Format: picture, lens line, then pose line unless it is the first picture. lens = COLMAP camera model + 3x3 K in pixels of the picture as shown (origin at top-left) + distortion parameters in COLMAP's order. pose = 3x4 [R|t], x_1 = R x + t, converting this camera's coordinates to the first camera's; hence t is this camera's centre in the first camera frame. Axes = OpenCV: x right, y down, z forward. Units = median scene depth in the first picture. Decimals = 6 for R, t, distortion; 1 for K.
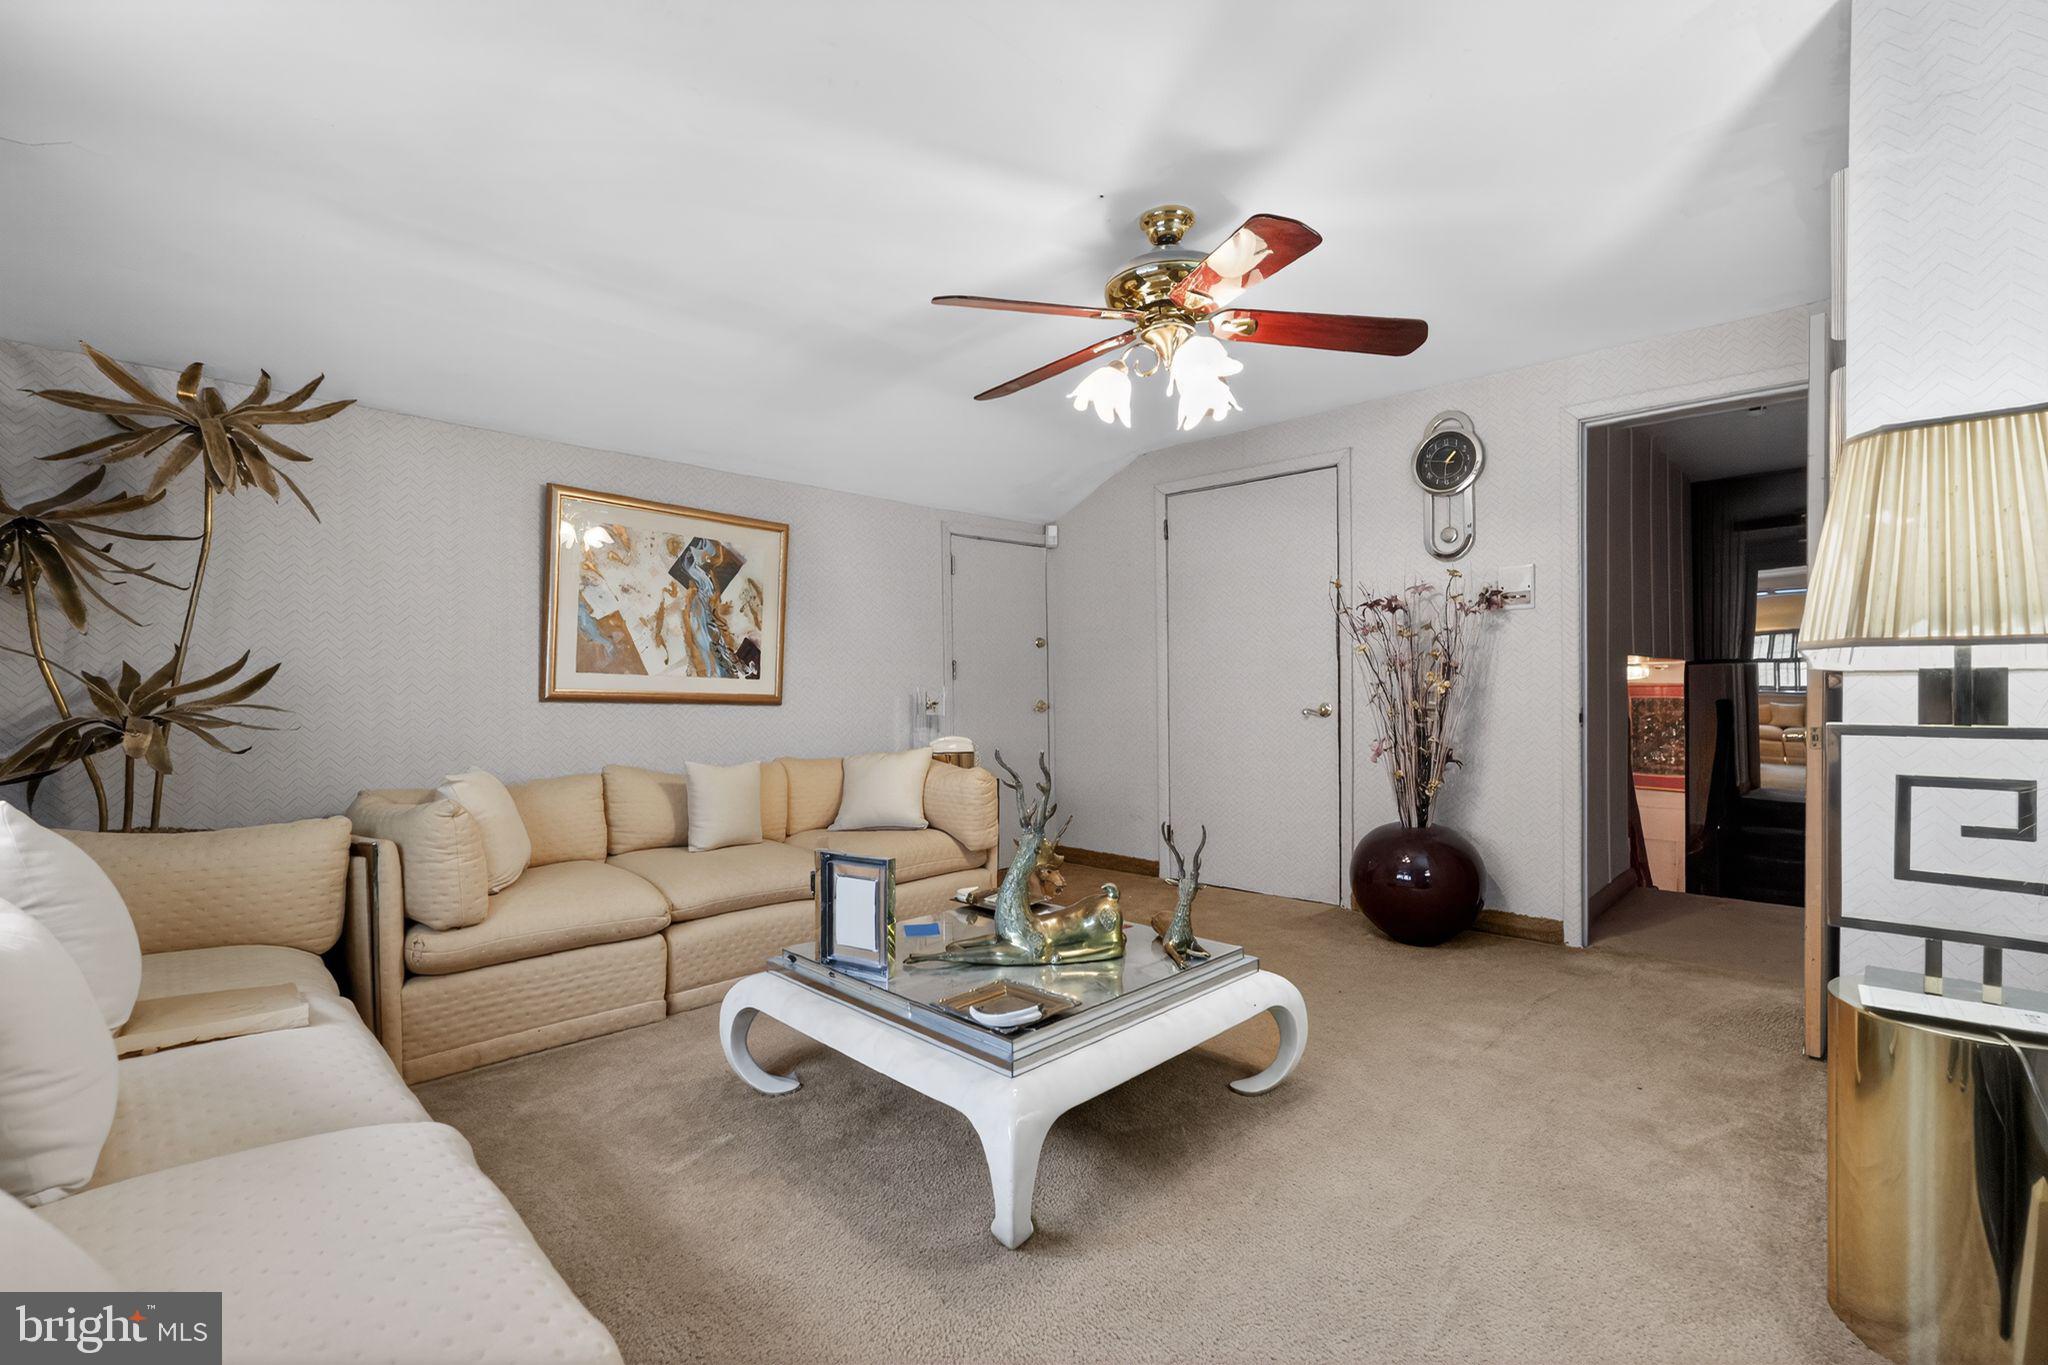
lens RADIAL K [[927.4, 0, 1024.0], [0, 927.4, 682.5], [0, 0, 1]] dist [-0.001385, 0.033180]
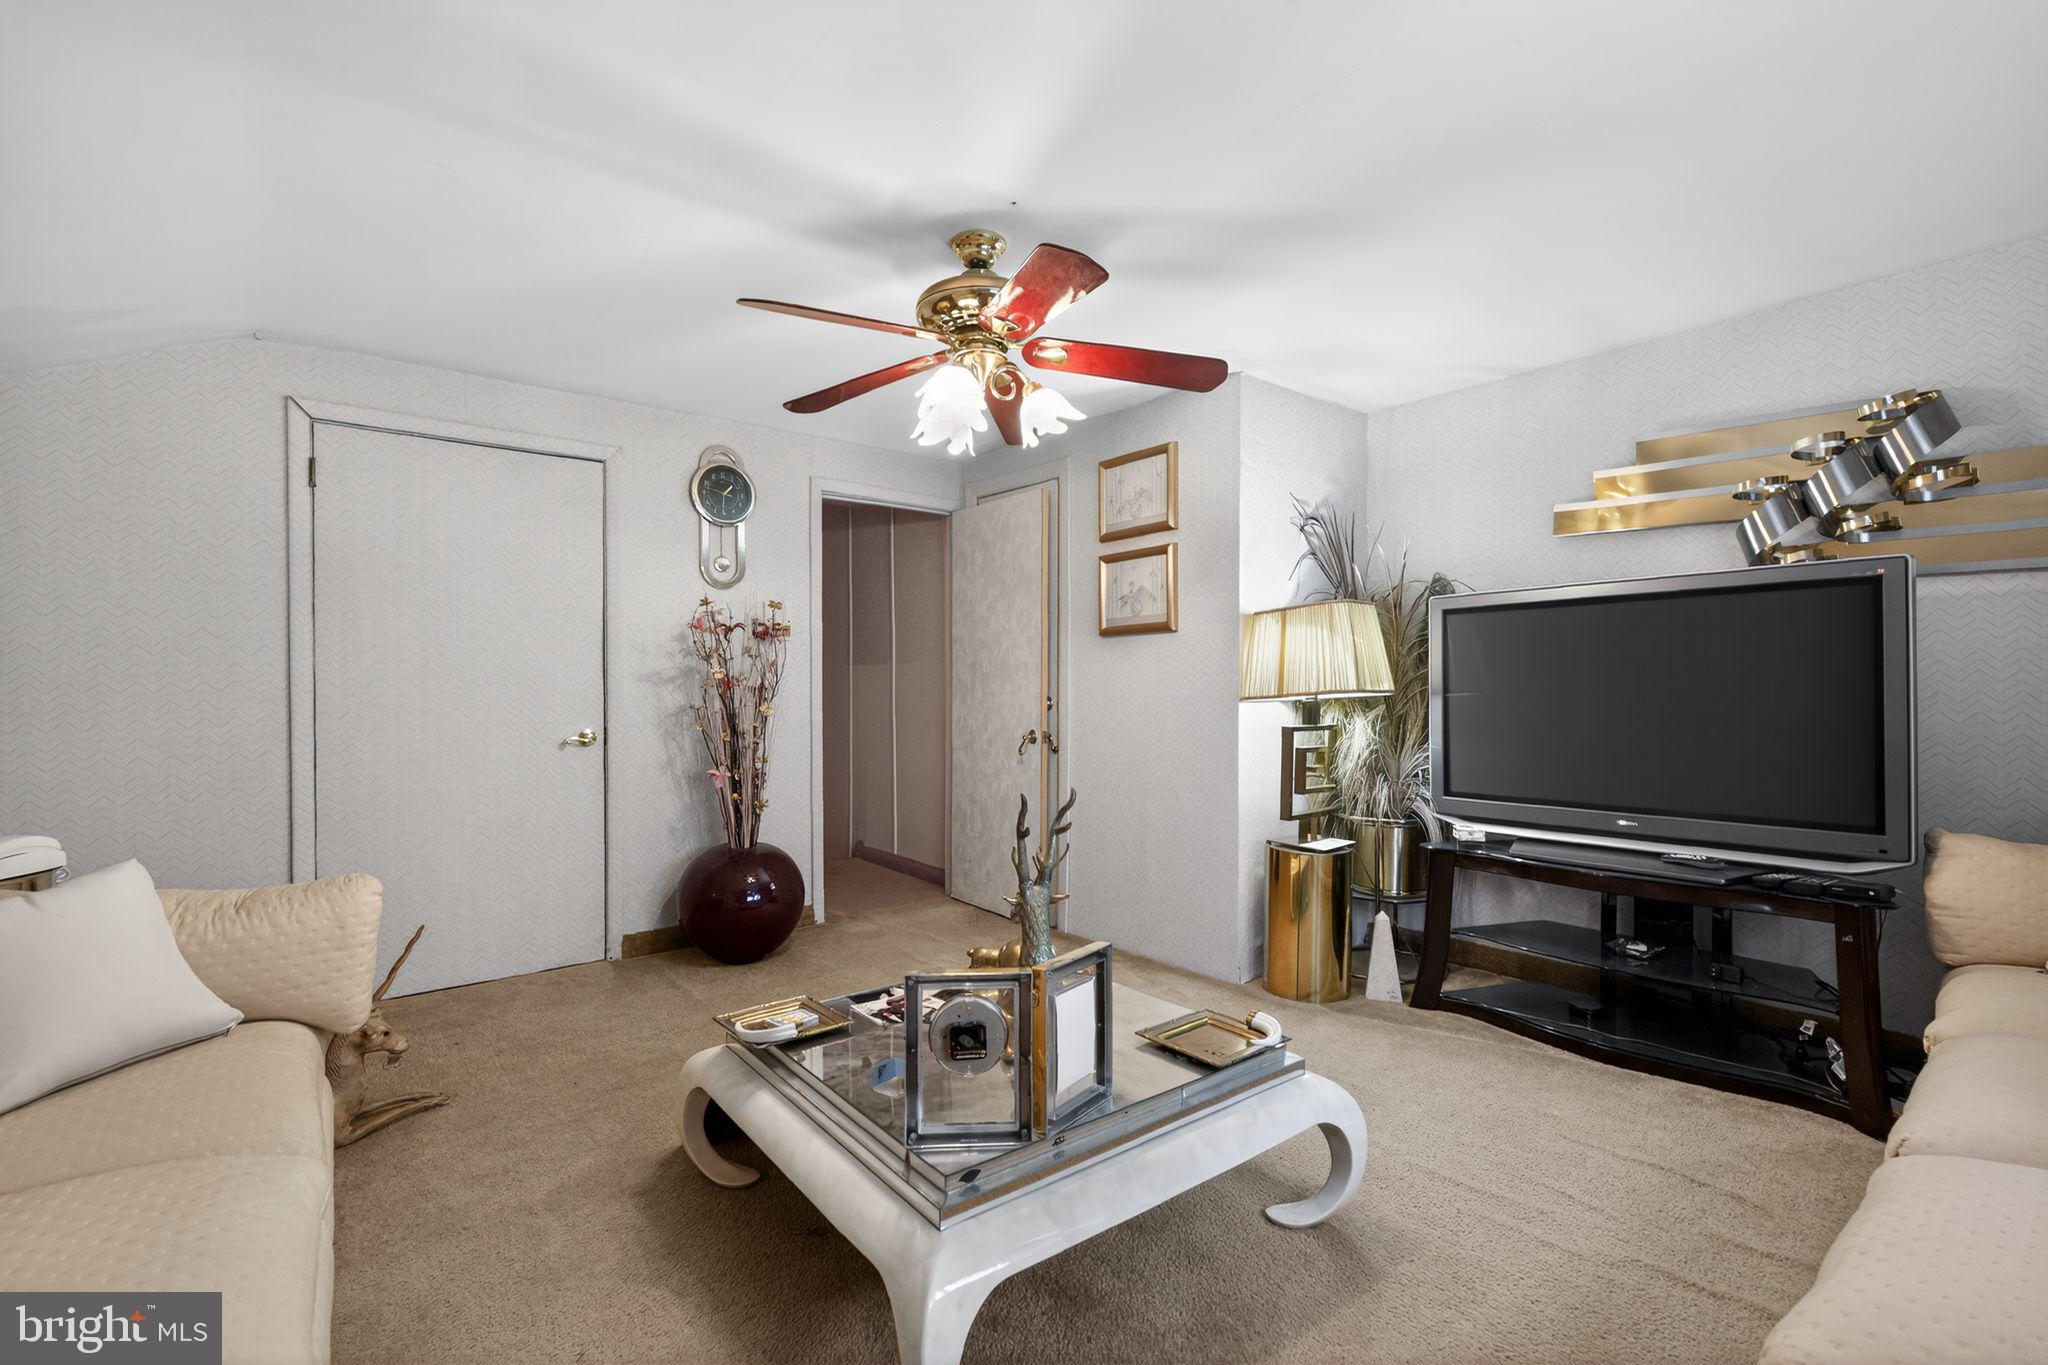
lens RADIAL K [[927.4, 0, 1024.0], [0, 927.4, 682.5], [0, 0, 1]] dist [-0.001385, 0.033180]
pose [[0.137584, 0.017909, 0.990328, -0.533671], [0.004445, 0.999815, -0.018698, -0.004681], [-0.990480, 0.006975, 0.137479, 0.534205]]
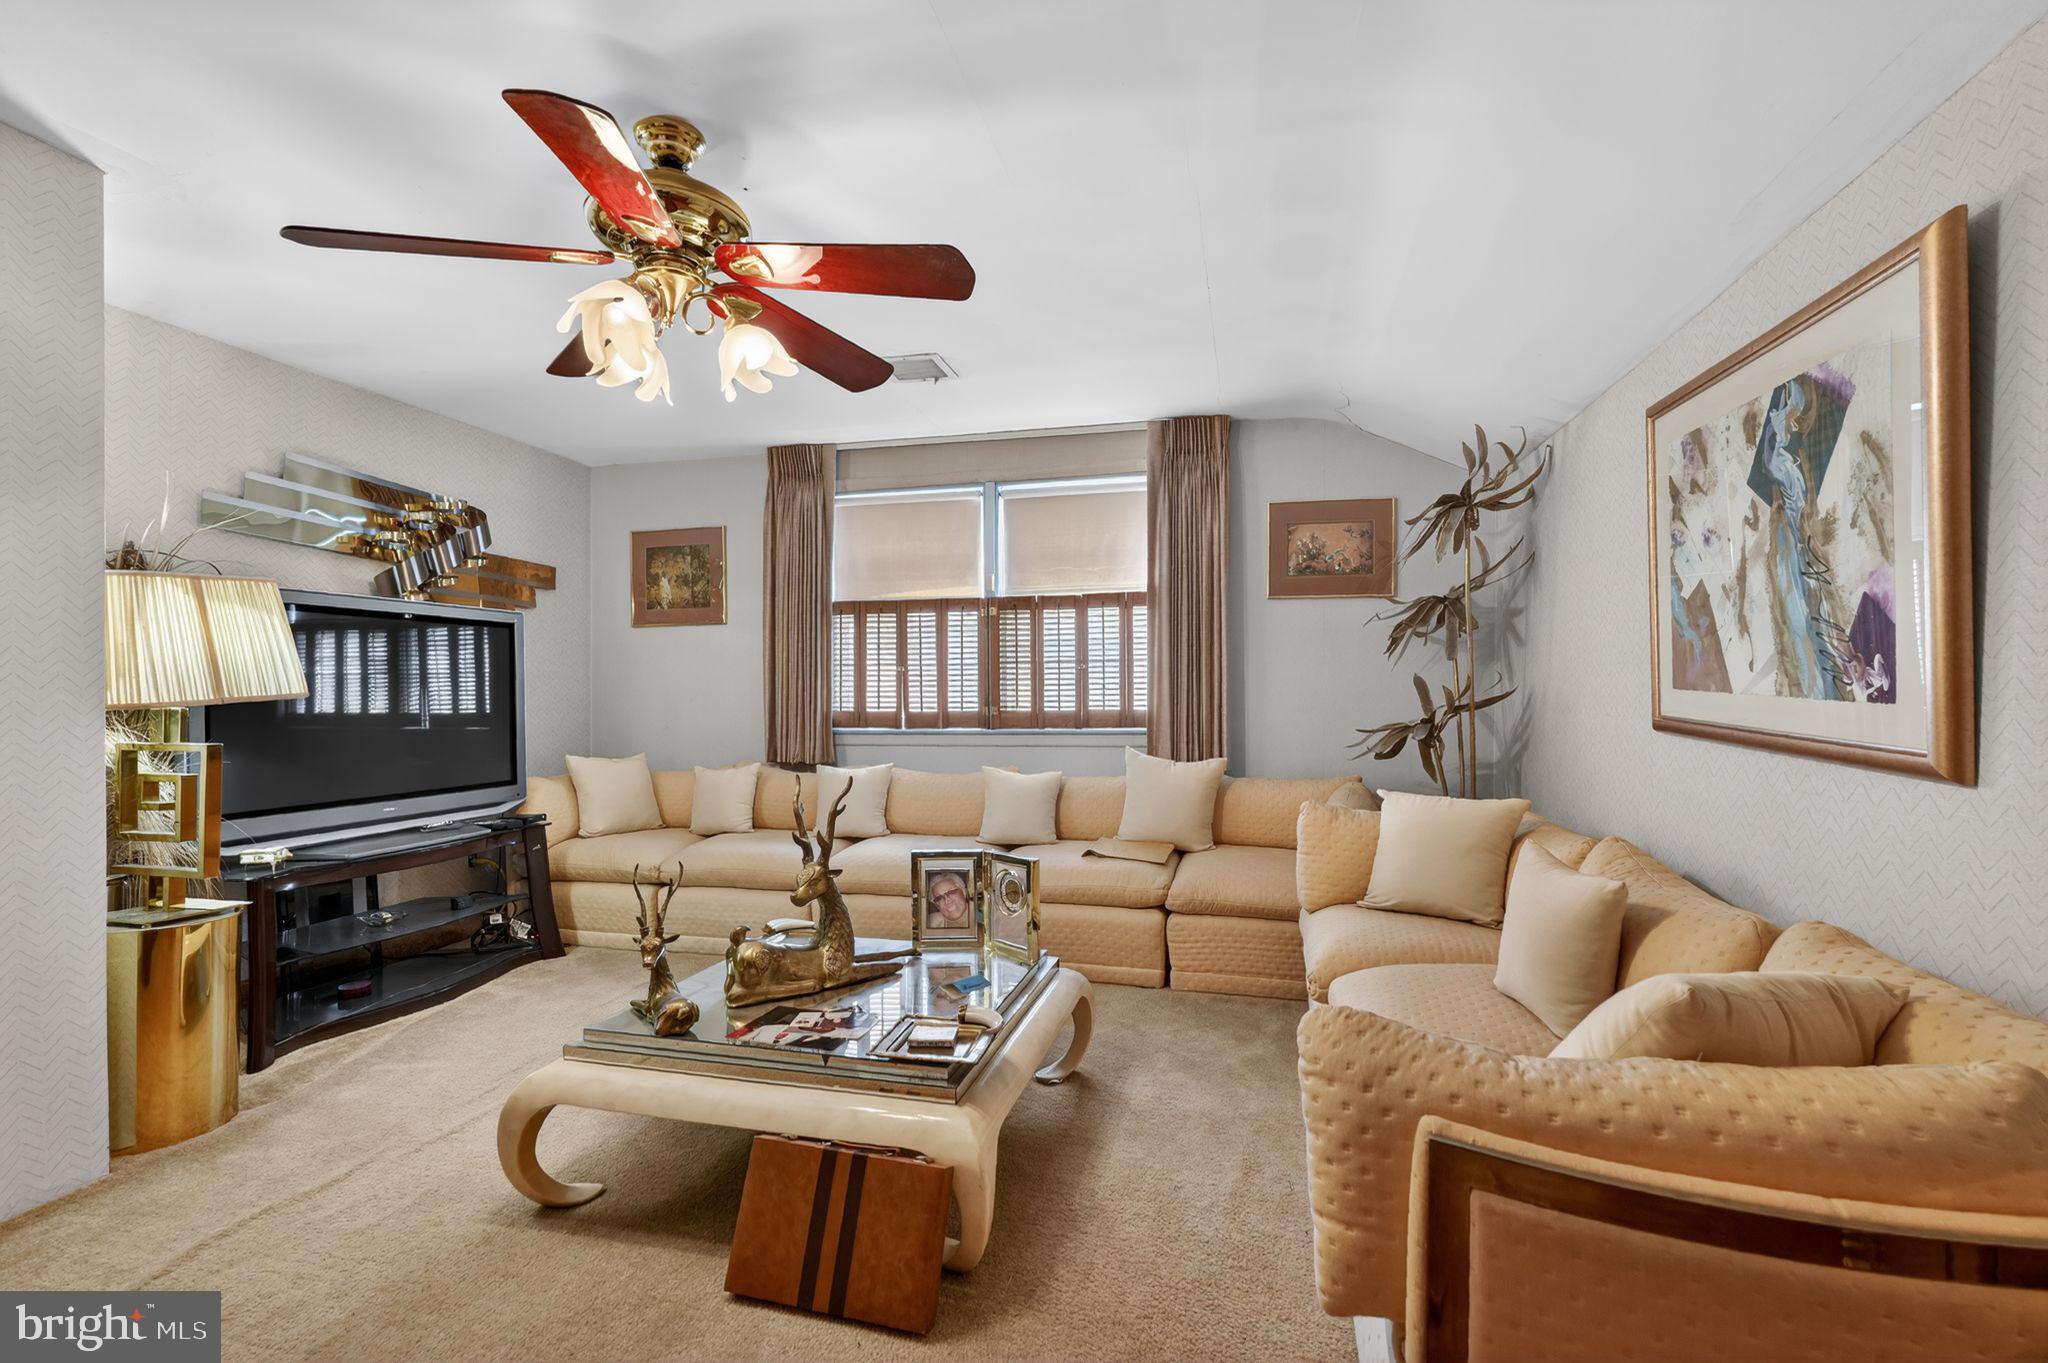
lens RADIAL K [[927.4, 0, 1024.0], [0, 927.4, 681.5], [0, 0, 1]] dist [-0.001385, 0.033180]
pose [[-0.875966, 0.000927, -0.482372, 0.188227], [0.005866, 0.999945, -0.008731, -0.011448], [0.482337, -0.010477, -0.875923, 1.218143]]
